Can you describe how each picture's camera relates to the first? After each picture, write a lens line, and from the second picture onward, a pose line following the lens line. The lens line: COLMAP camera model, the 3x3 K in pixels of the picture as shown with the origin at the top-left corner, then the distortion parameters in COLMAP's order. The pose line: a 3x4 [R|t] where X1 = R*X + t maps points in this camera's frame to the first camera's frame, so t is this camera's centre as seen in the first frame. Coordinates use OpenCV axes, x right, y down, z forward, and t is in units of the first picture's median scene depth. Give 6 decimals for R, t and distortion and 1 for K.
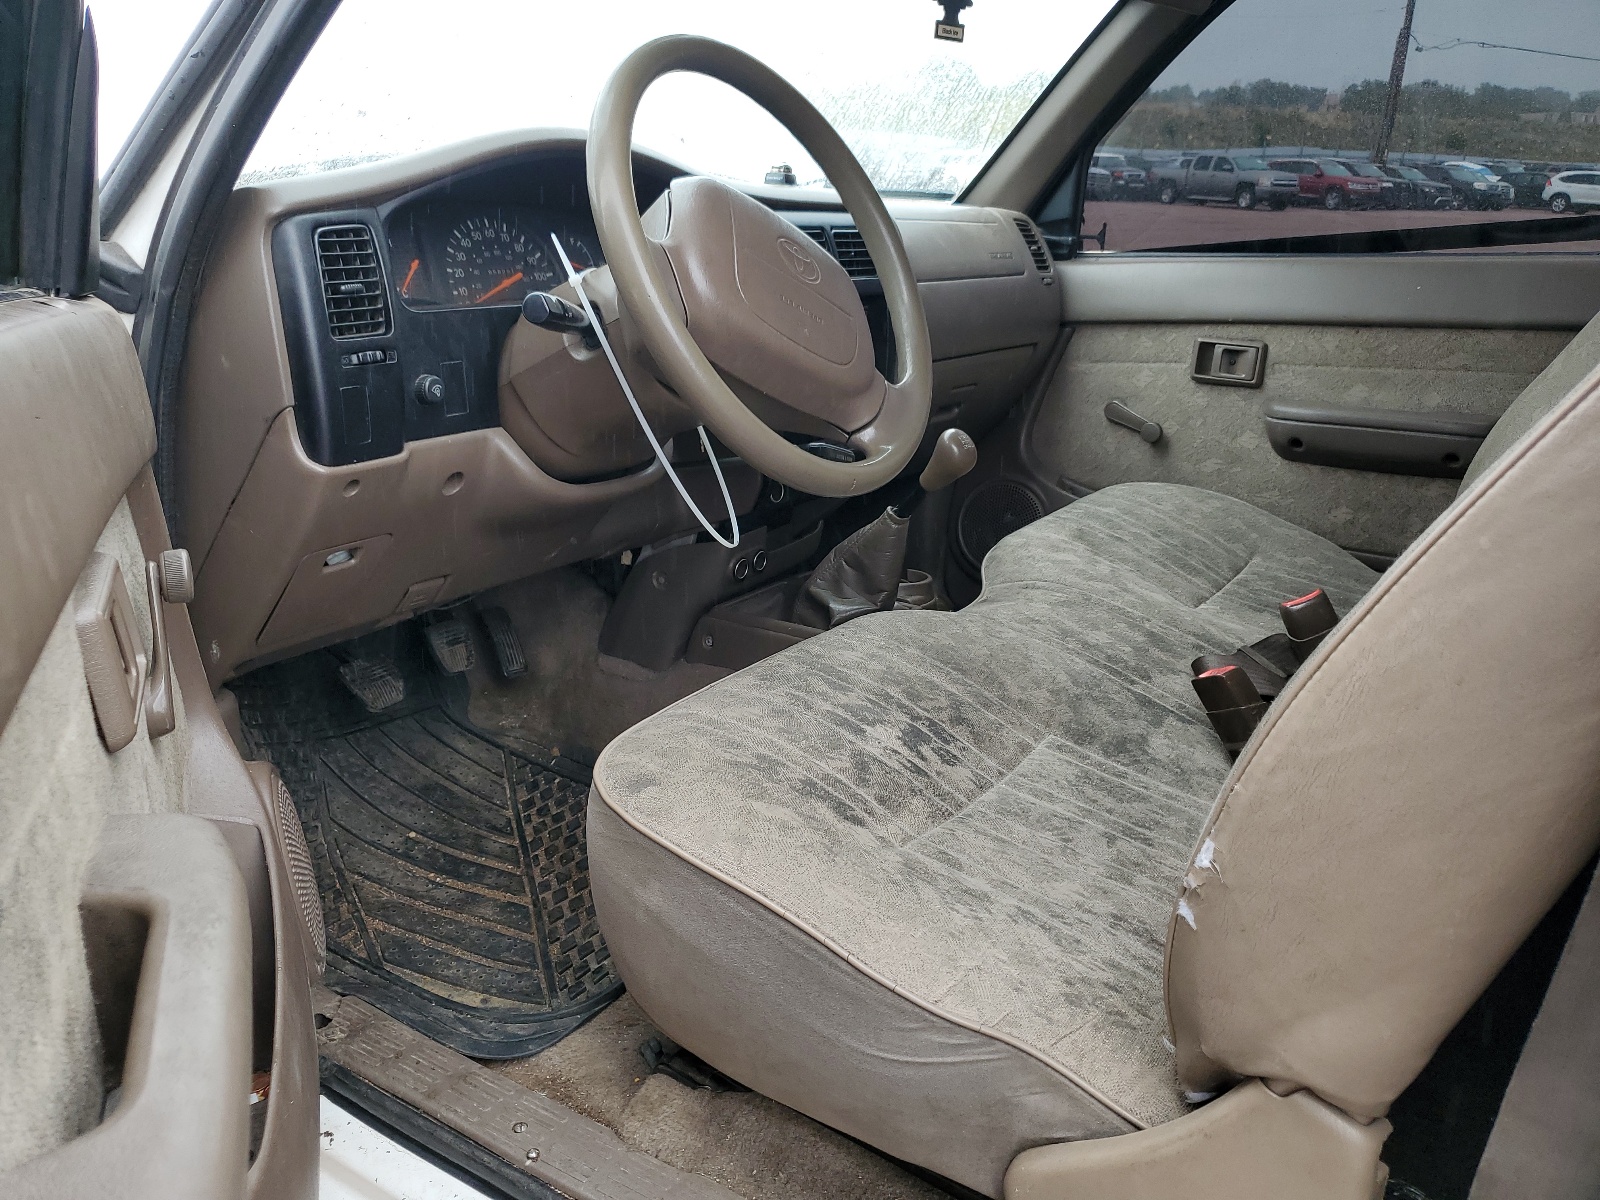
lens RADIAL K [[1198.9, 0, 804.1], [0, 1198.9, 592.5], [0, 0, 1]] dist [-0.002905, -0.002182]
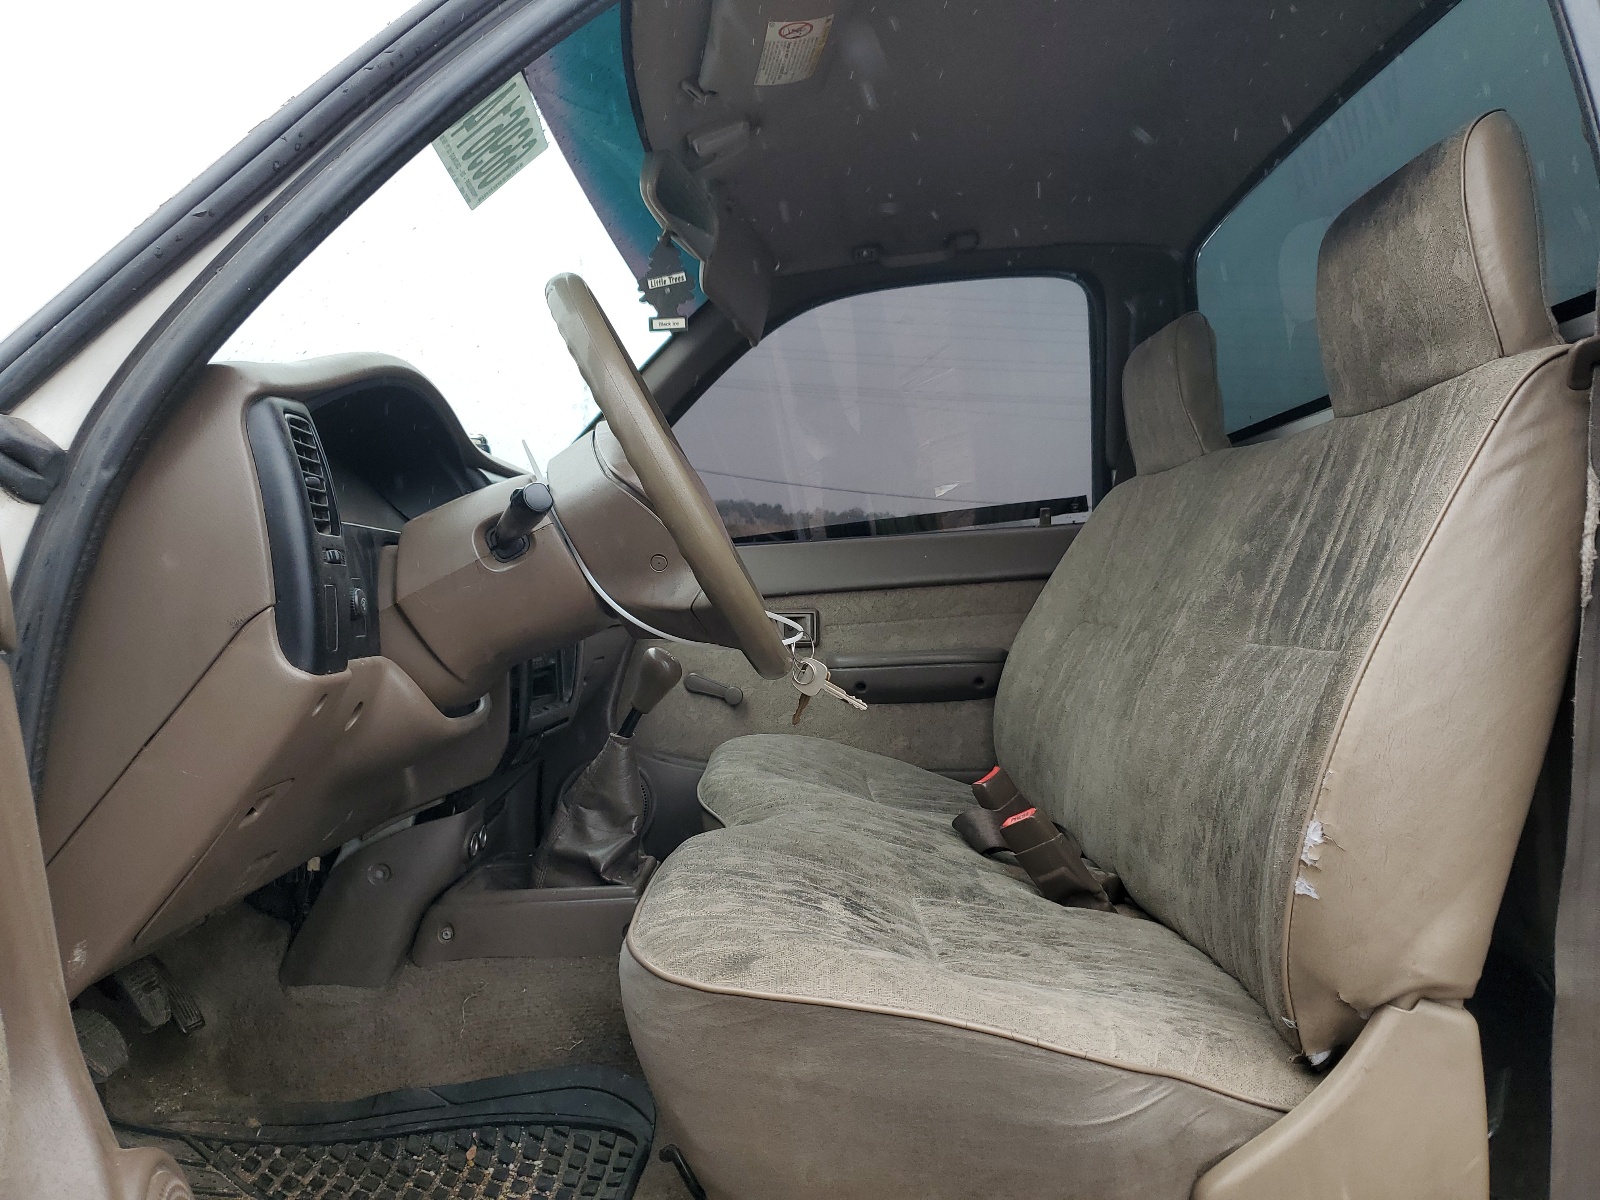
lens RADIAL K [[1198.9, 0, 809.6], [0, 1198.9, 594.7], [0, 0, 1]] dist [-0.002905, -0.002182]
pose [[0.821743, -0.039349, 0.568498, -0.348114], [0.209090, 0.948853, -0.236558, 0.067978], [-0.530112, 0.313257, 0.787941, 0.075625]]
